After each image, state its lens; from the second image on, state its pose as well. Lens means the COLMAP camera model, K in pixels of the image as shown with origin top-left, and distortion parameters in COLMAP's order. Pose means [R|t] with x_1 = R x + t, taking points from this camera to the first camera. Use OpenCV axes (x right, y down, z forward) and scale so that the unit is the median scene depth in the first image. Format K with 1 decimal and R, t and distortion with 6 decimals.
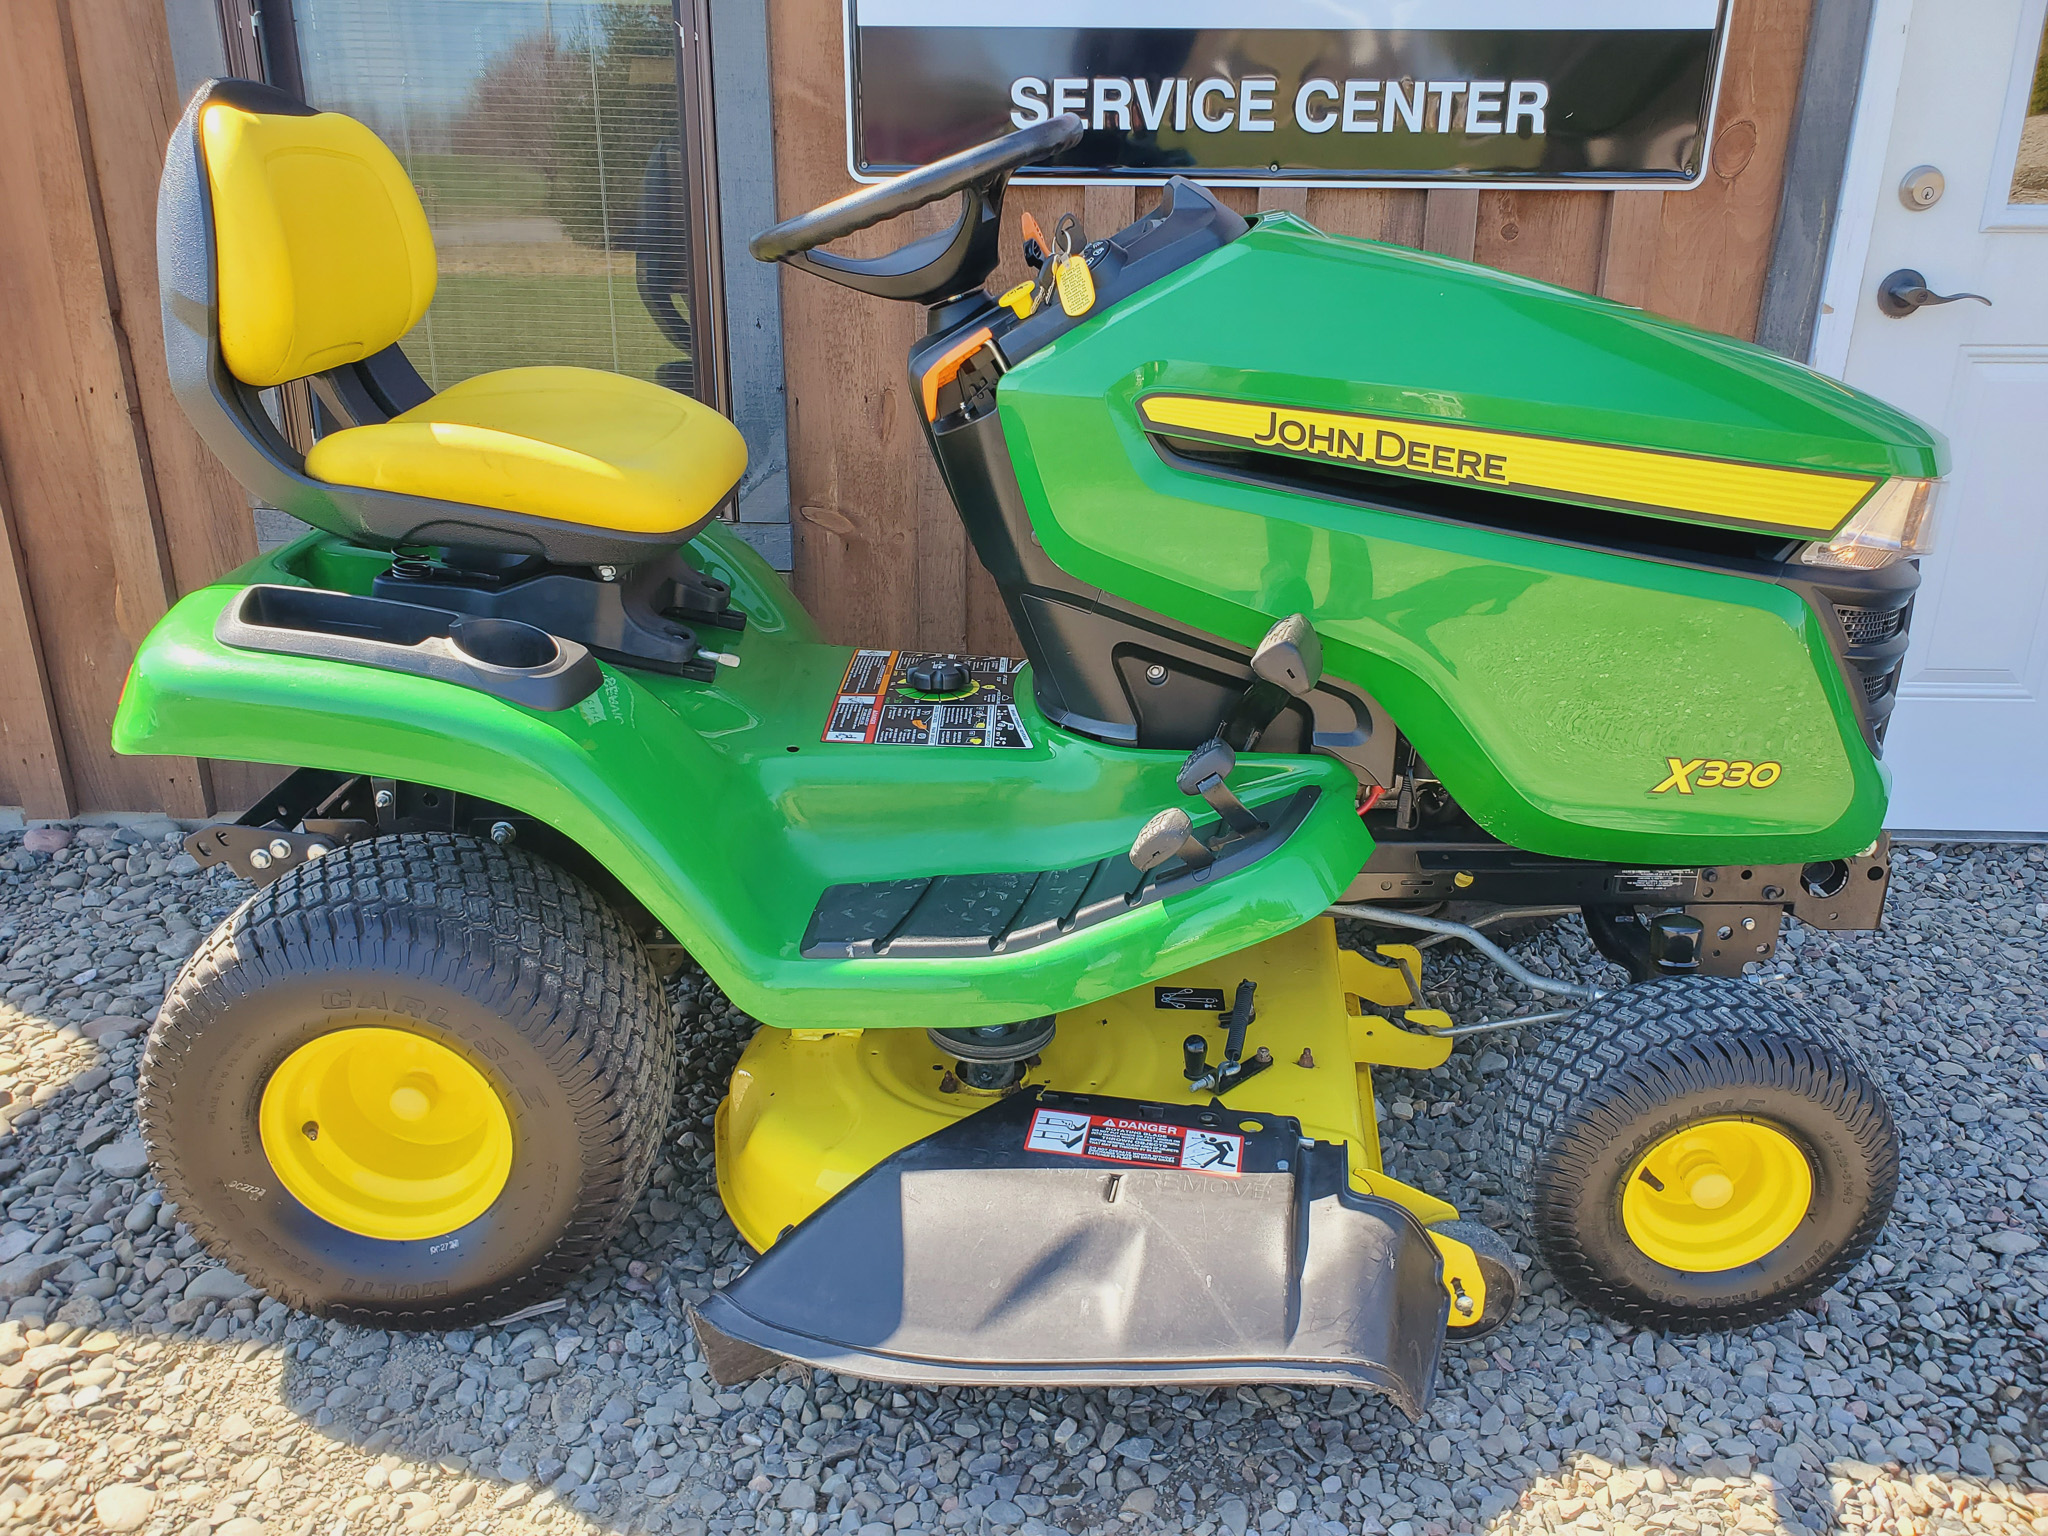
lens RADIAL K [[1598.2, 0, 1059.1], [0, 1598.2, 801.4], [0, 0, 1]] dist [-0.026578, 0.039864]
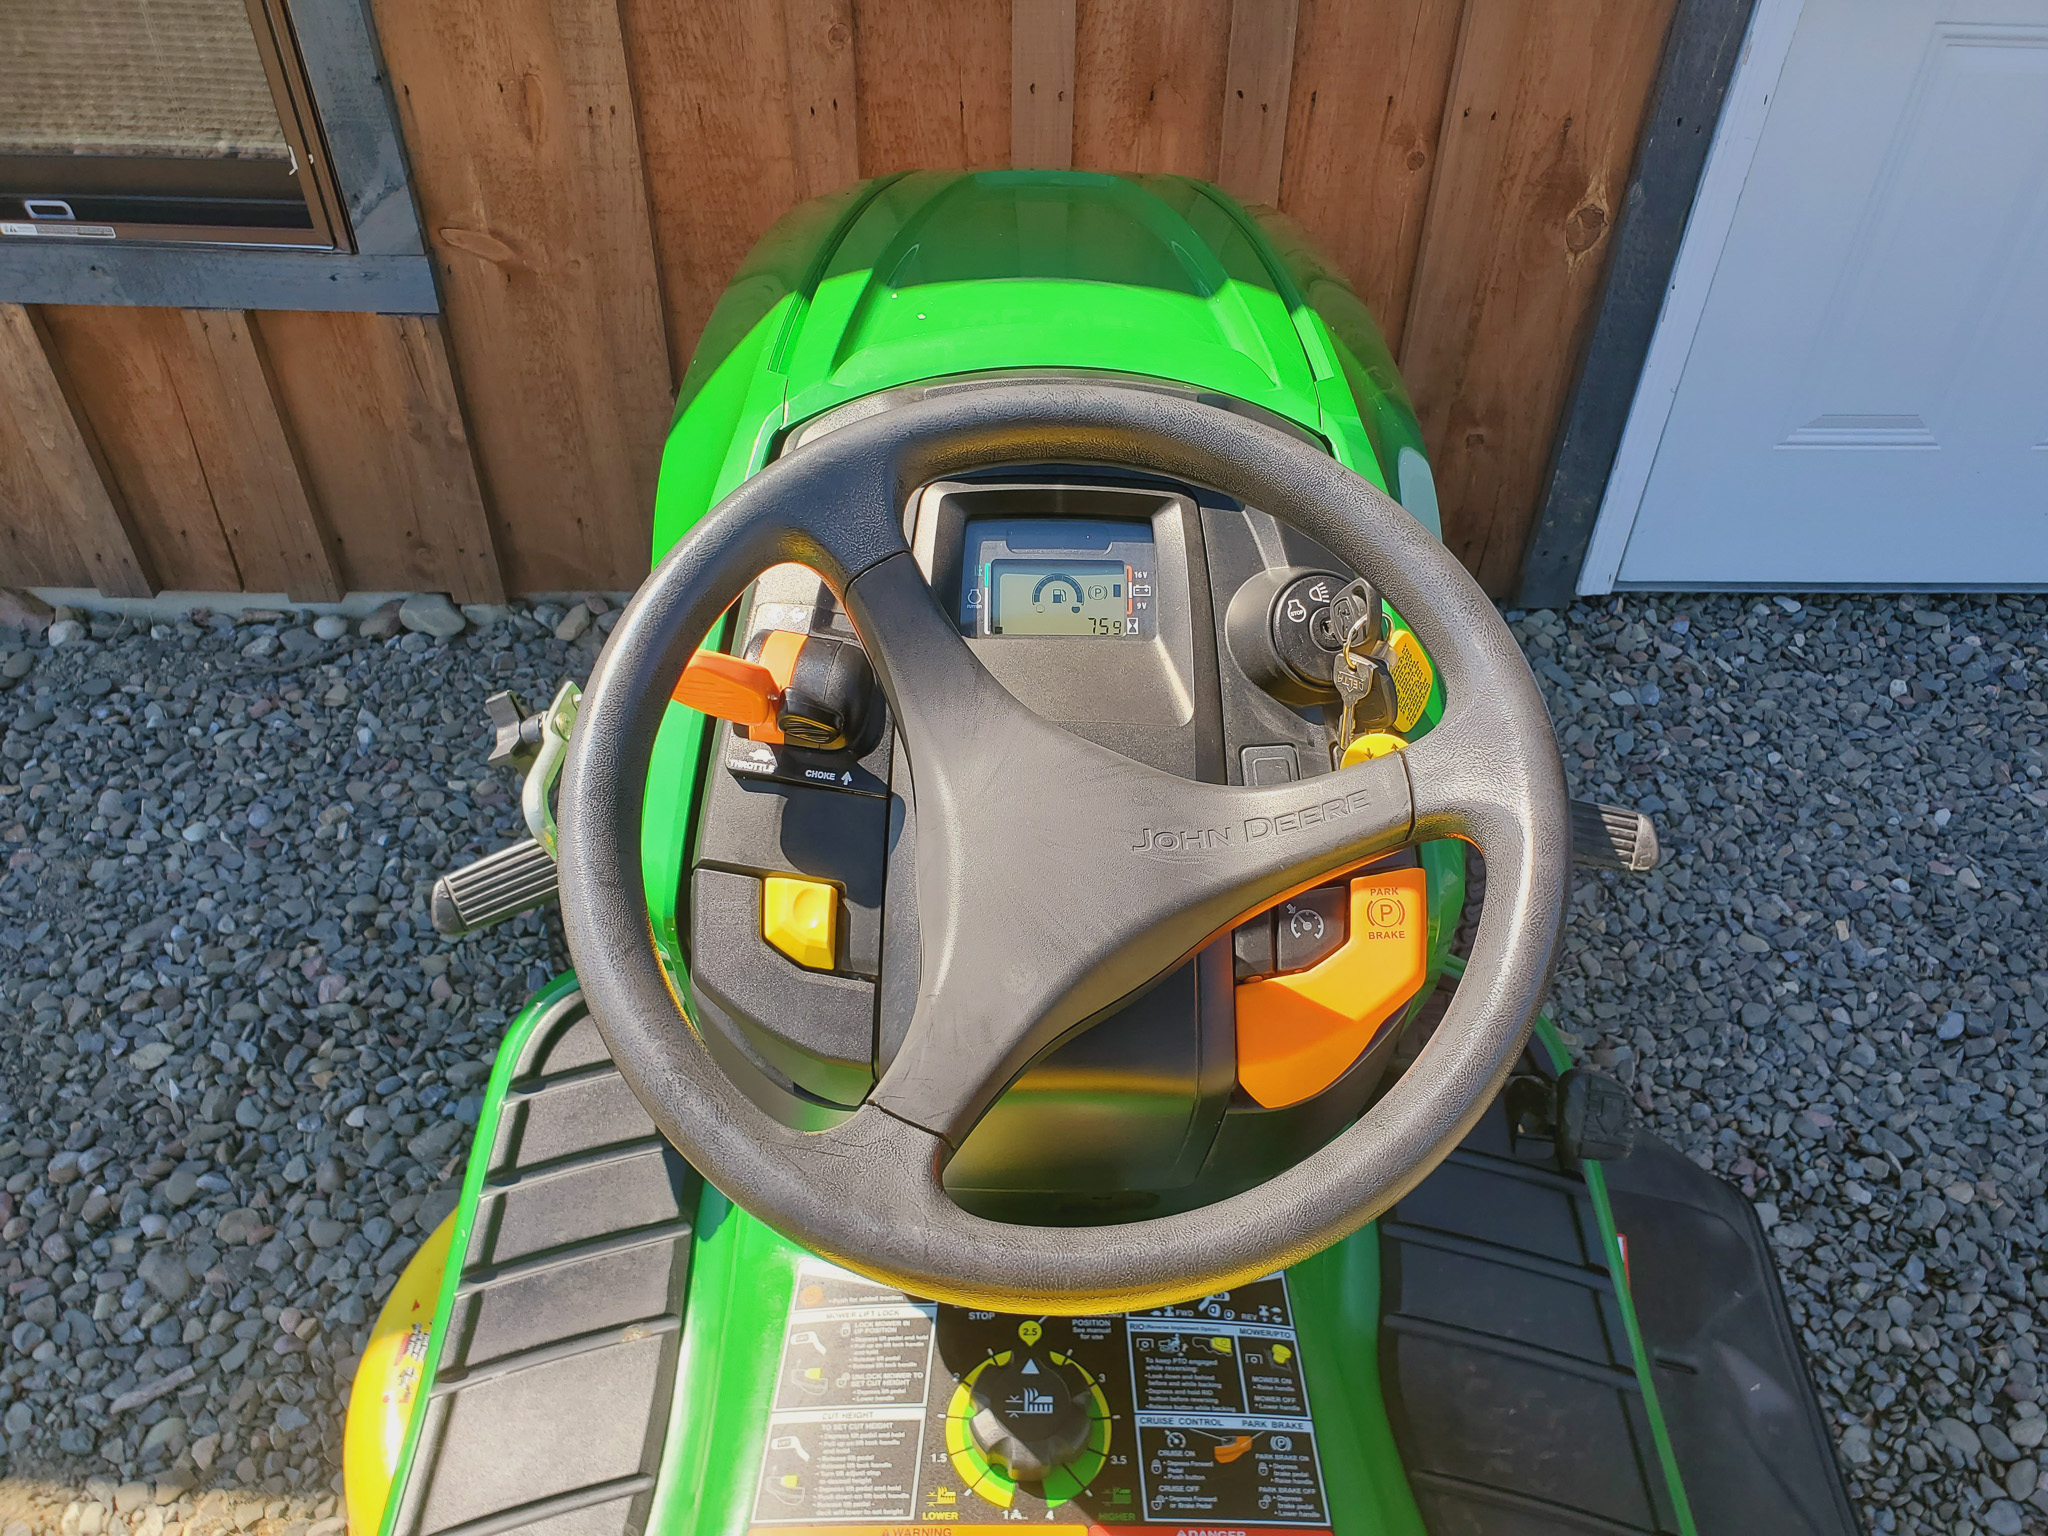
lens RADIAL K [[1598.2, 0, 1070.7], [0, 1598.2, 812.0], [0, 0, 1]] dist [-0.026578, 0.039864]
pose [[0.998180, -0.023678, 0.055463, 0.103820], [0.000420, 0.922399, 0.386238, -0.244875], [-0.060304, -0.385512, 0.920730, 0.180756]]
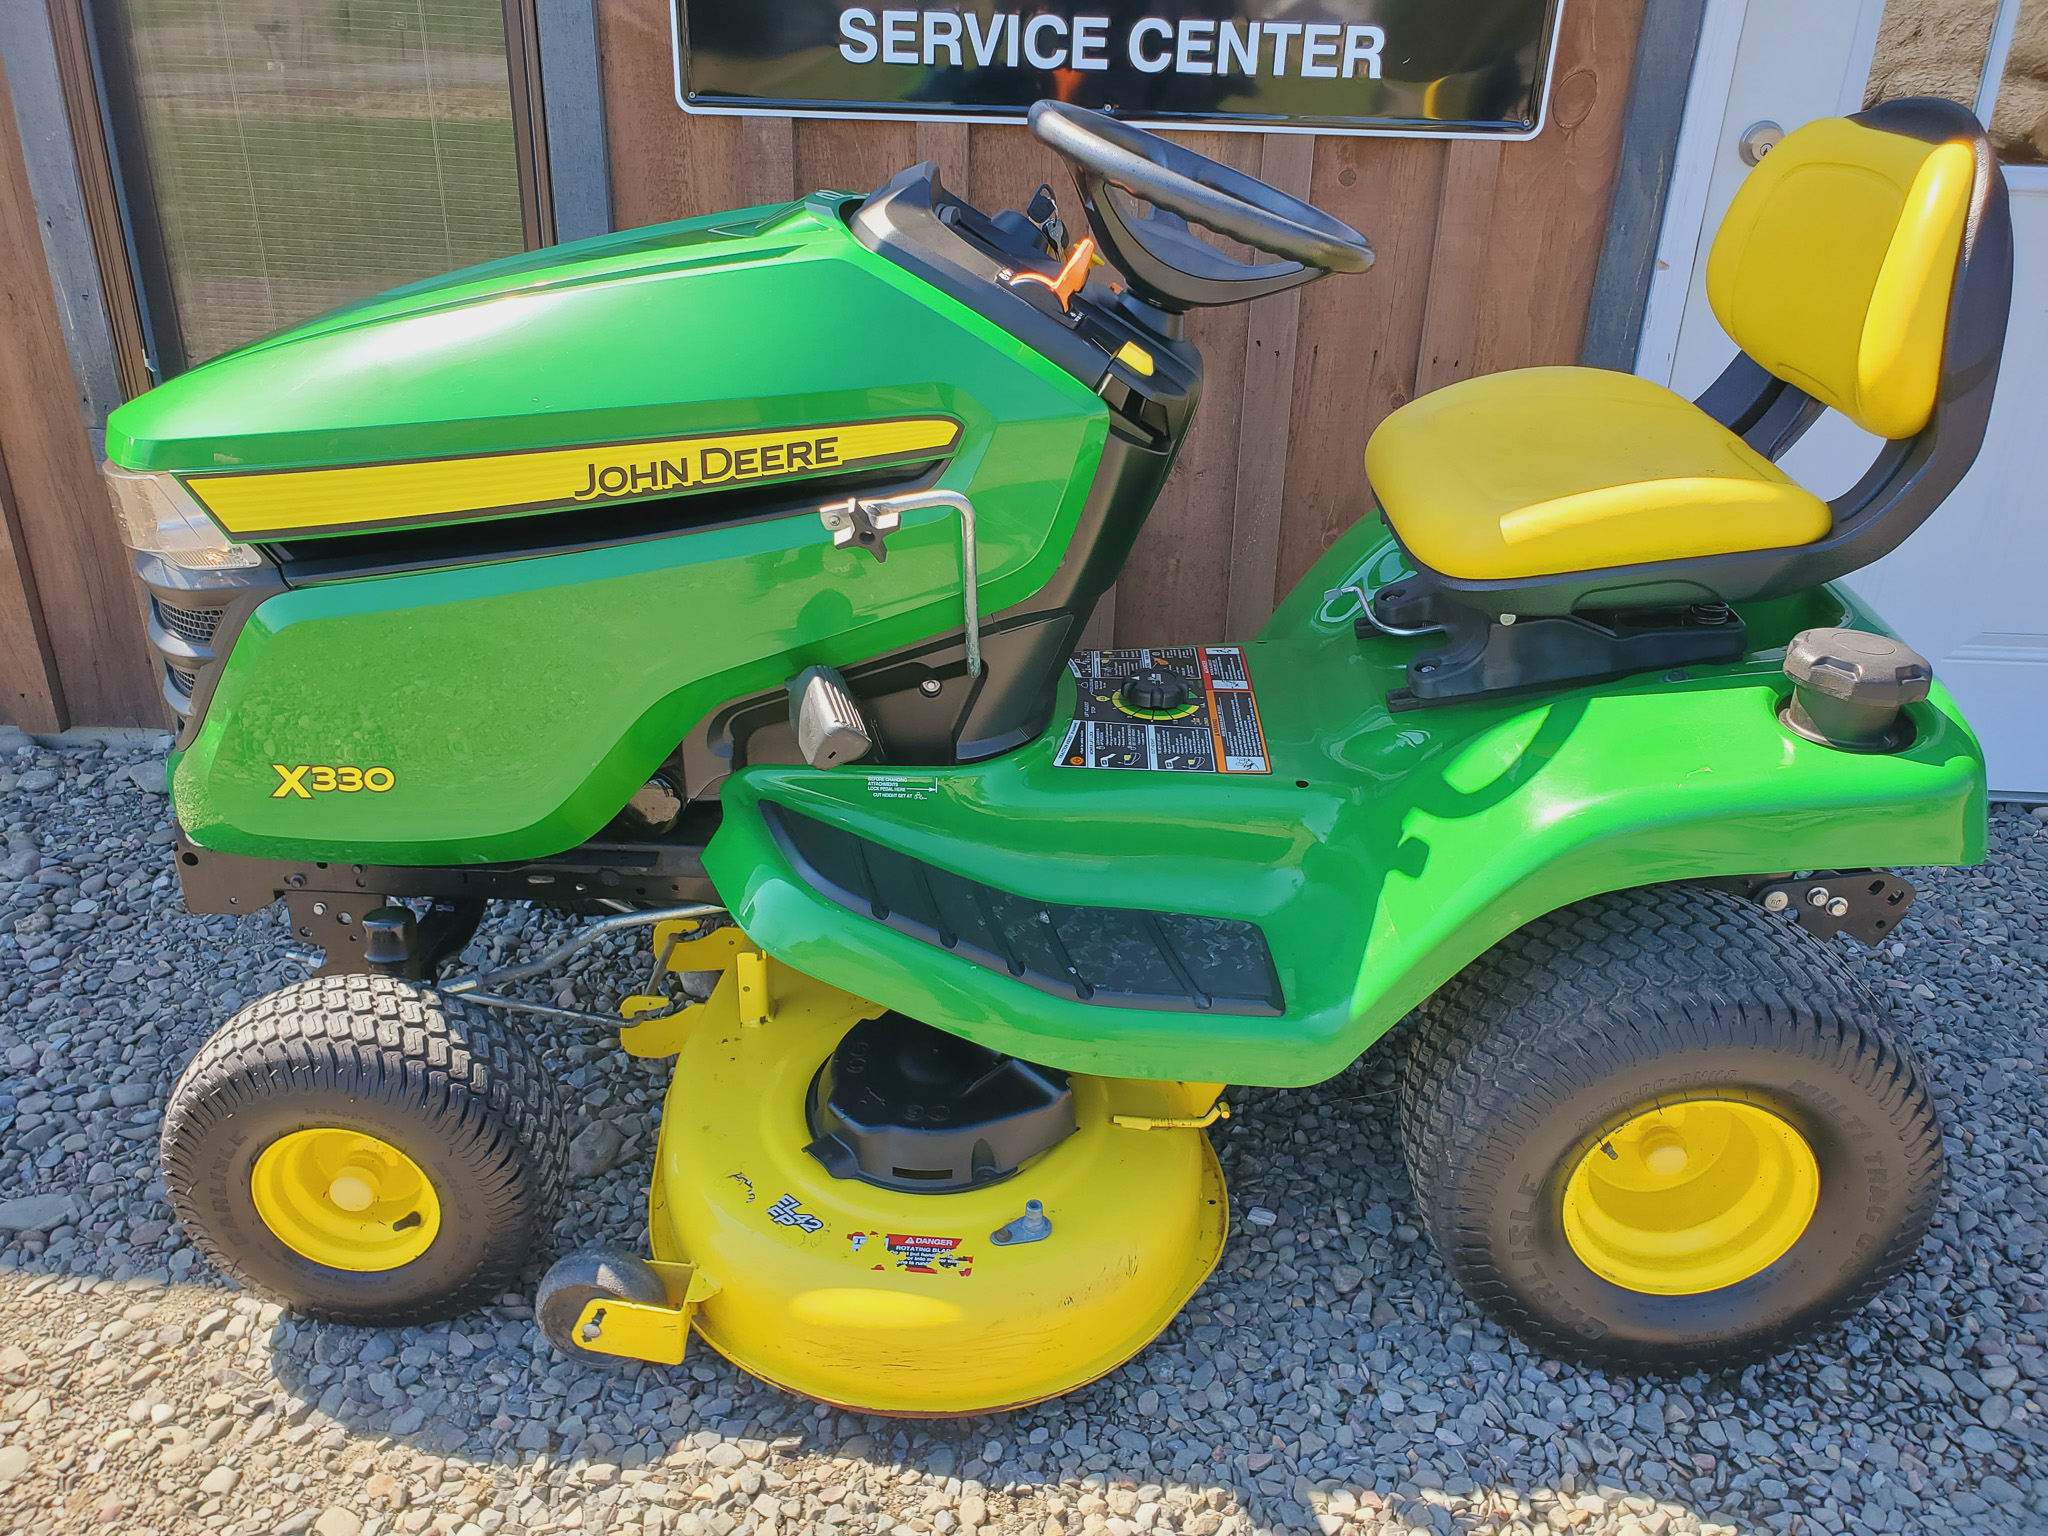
lens RADIAL K [[1598.2, 0, 1043.6], [0, 1598.2, 797.6], [0, 0, 1]] dist [-0.026578, 0.039864]
pose [[0.999755, 0.020735, 0.007707, 0.098567], [-0.021270, 0.996763, 0.077533, -0.048357], [-0.006075, -0.077678, 0.996960, -0.016729]]
